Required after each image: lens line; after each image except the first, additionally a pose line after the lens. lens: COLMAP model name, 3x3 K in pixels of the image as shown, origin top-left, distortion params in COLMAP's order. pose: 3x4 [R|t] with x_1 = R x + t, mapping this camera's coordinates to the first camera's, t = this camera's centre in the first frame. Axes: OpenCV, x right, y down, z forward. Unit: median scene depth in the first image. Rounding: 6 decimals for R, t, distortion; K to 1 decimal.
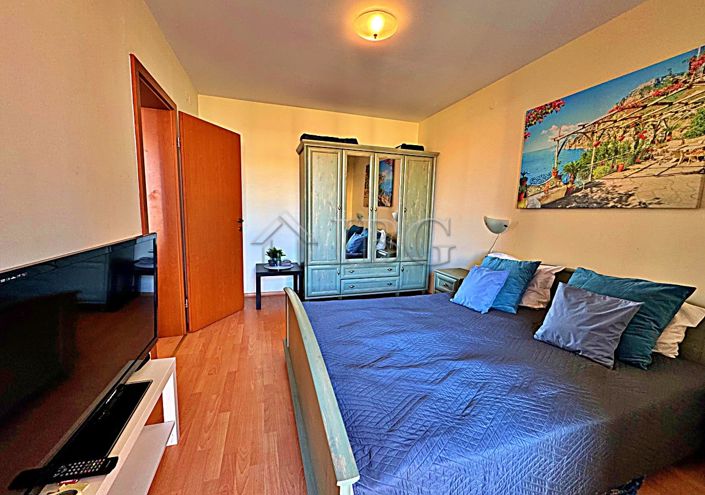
lens RADIAL K [[280.6, 0, 352.1], [0, 280.6, 246.4], [0, 0, 1]] dist [-0.000133, -0.000496]
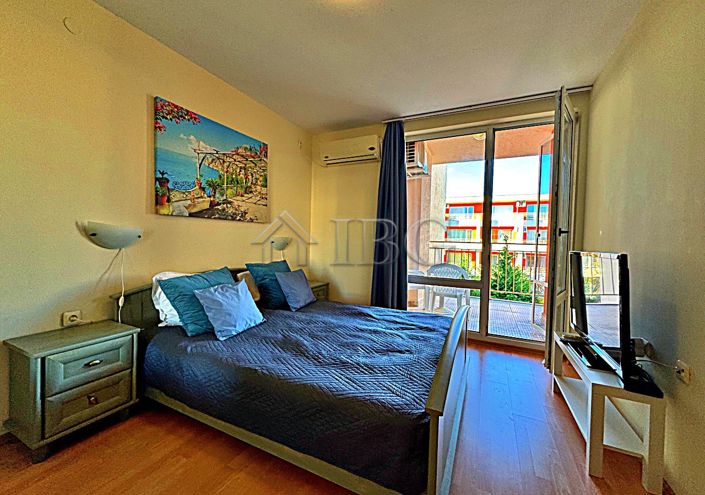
lens RADIAL K [[280.6, 0, 352.1], [0, 280.6, 246.4], [0, 0, 1]] dist [-0.000133, -0.000496]
pose [[-0.720798, -0.061372, 0.690423, -0.445151], [0.045124, 0.989805, 0.135094, -0.153241], [-0.691675, 0.128531, -0.710680, 1.445824]]
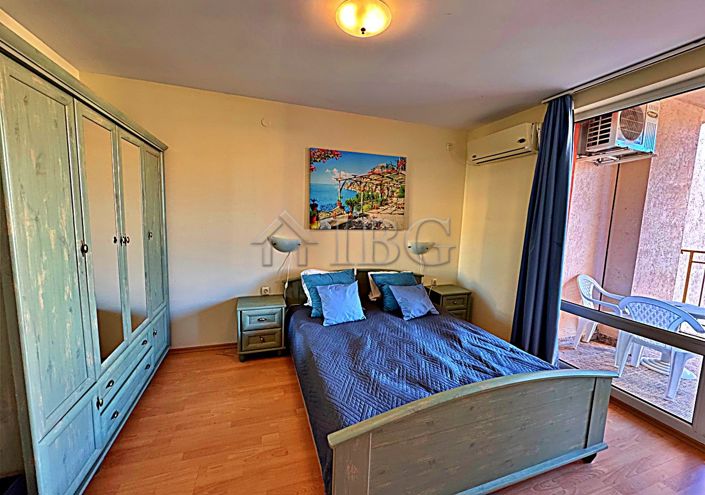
lens RADIAL K [[280.6, 0, 352.1], [0, 280.6, 246.4], [0, 0, 1]] dist [-0.000133, -0.000496]
pose [[-0.015453, -0.137410, 0.990394, -0.710145], [0.097107, 0.985623, 0.138263, -0.253157], [-0.995154, 0.098311, -0.001887, 1.009000]]
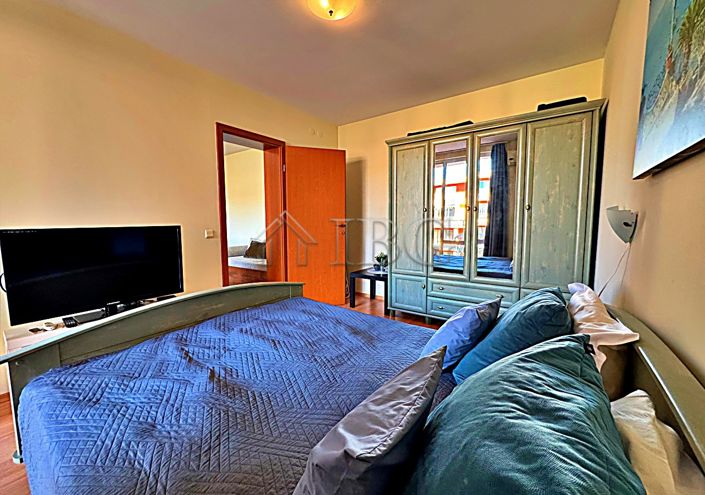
lens RADIAL K [[280.6, 0, 352.1], [0, 280.6, 246.4], [0, 0, 1]] dist [-0.000133, -0.000496]
pose [[0.602675, 0.040423, -0.796962, 0.810750], [-0.084536, 0.996330, -0.013393, 0.004983], [0.793496, 0.075444, 0.603881, 0.522568]]
